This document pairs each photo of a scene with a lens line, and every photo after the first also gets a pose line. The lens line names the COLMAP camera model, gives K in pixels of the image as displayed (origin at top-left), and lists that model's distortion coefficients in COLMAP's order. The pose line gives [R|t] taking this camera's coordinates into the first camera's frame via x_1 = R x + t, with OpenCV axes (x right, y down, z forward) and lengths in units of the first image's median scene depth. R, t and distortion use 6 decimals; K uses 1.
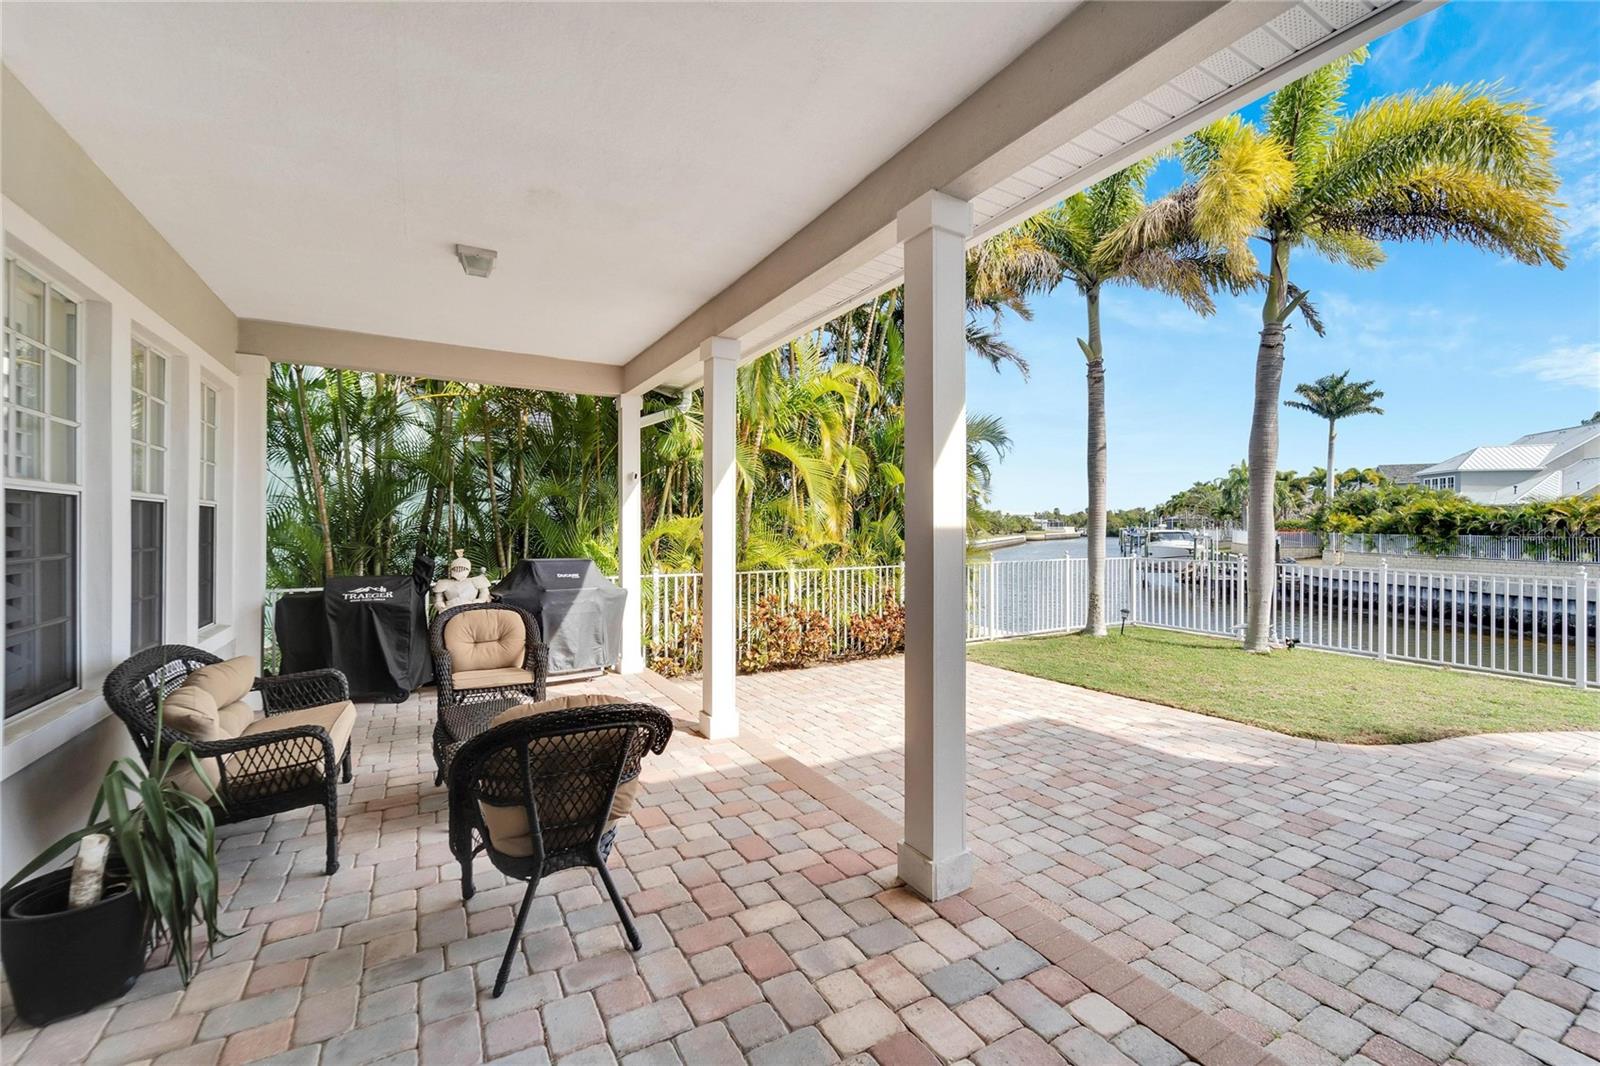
lens RADIAL K [[694.6, 0, 800.0], [0, 694.6, 533.0], [0, 0, 1]] dist [0.002041, -0.000519]
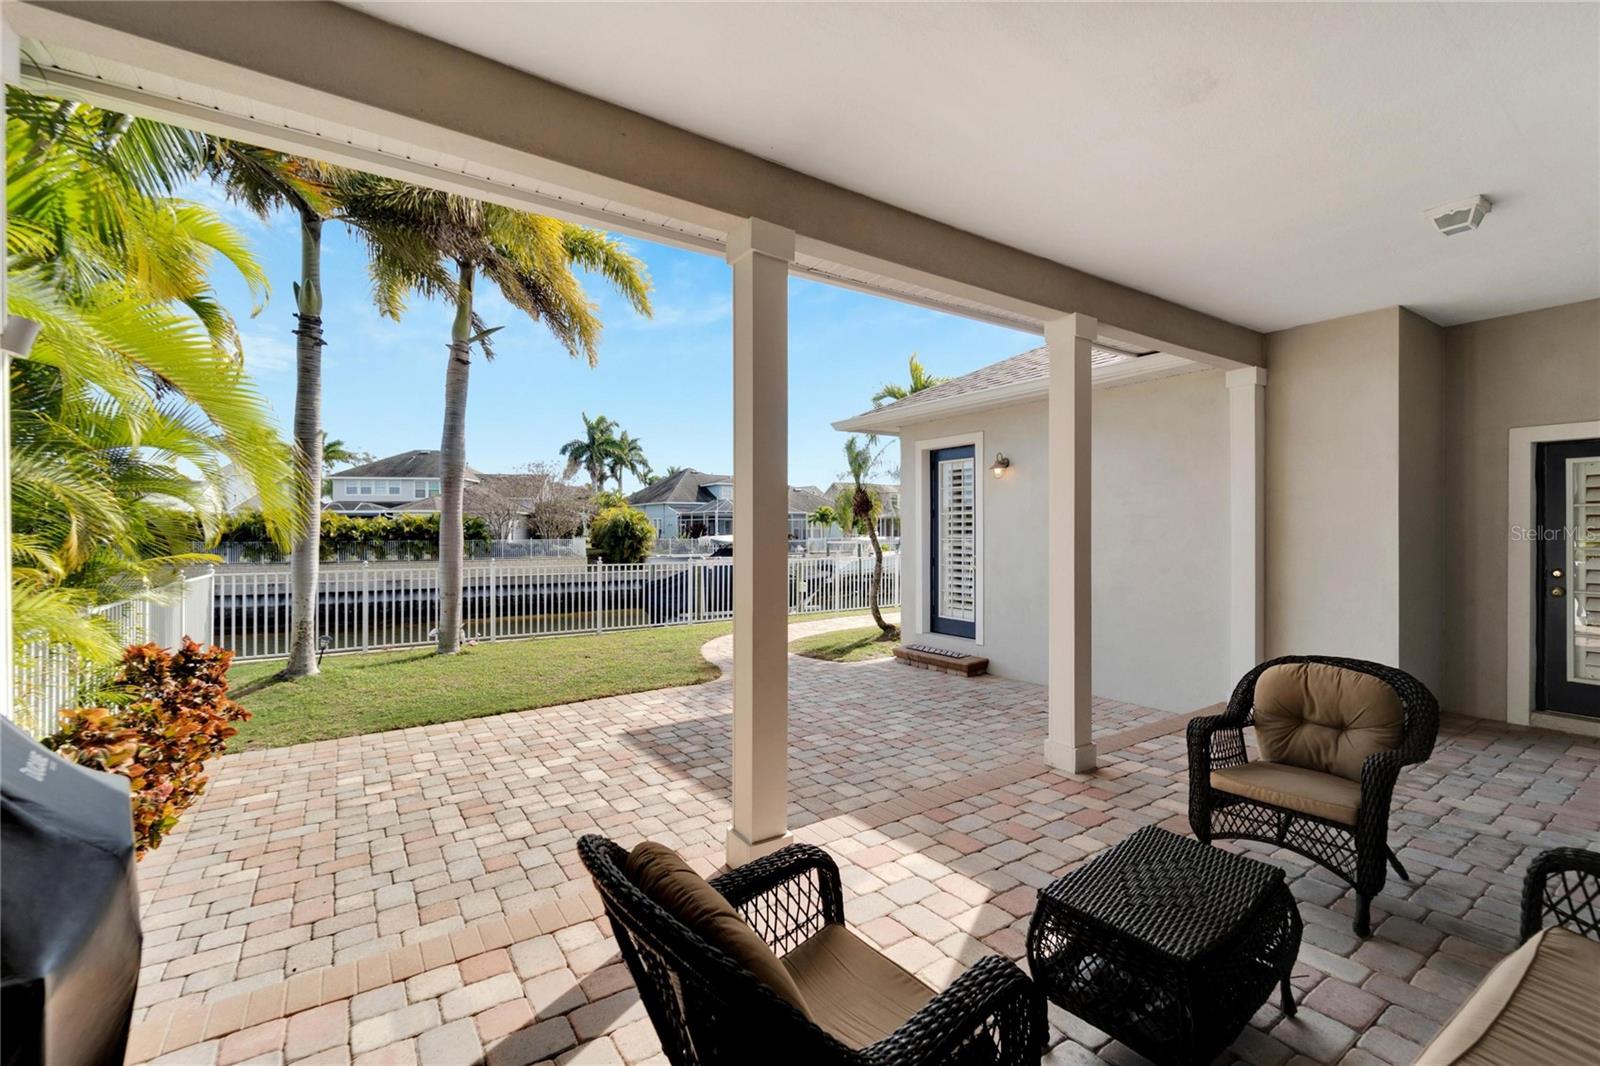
lens RADIAL K [[694.6, 0, 800.0], [0, 694.6, 533.0], [0, 0, 1]] dist [0.002041, -0.000519]
pose [[-0.106978, -0.002299, 0.994259, -0.851148], [0.012252, 0.999918, 0.003630, -0.010729], [-0.994186, 0.012570, -0.106941, 1.191011]]
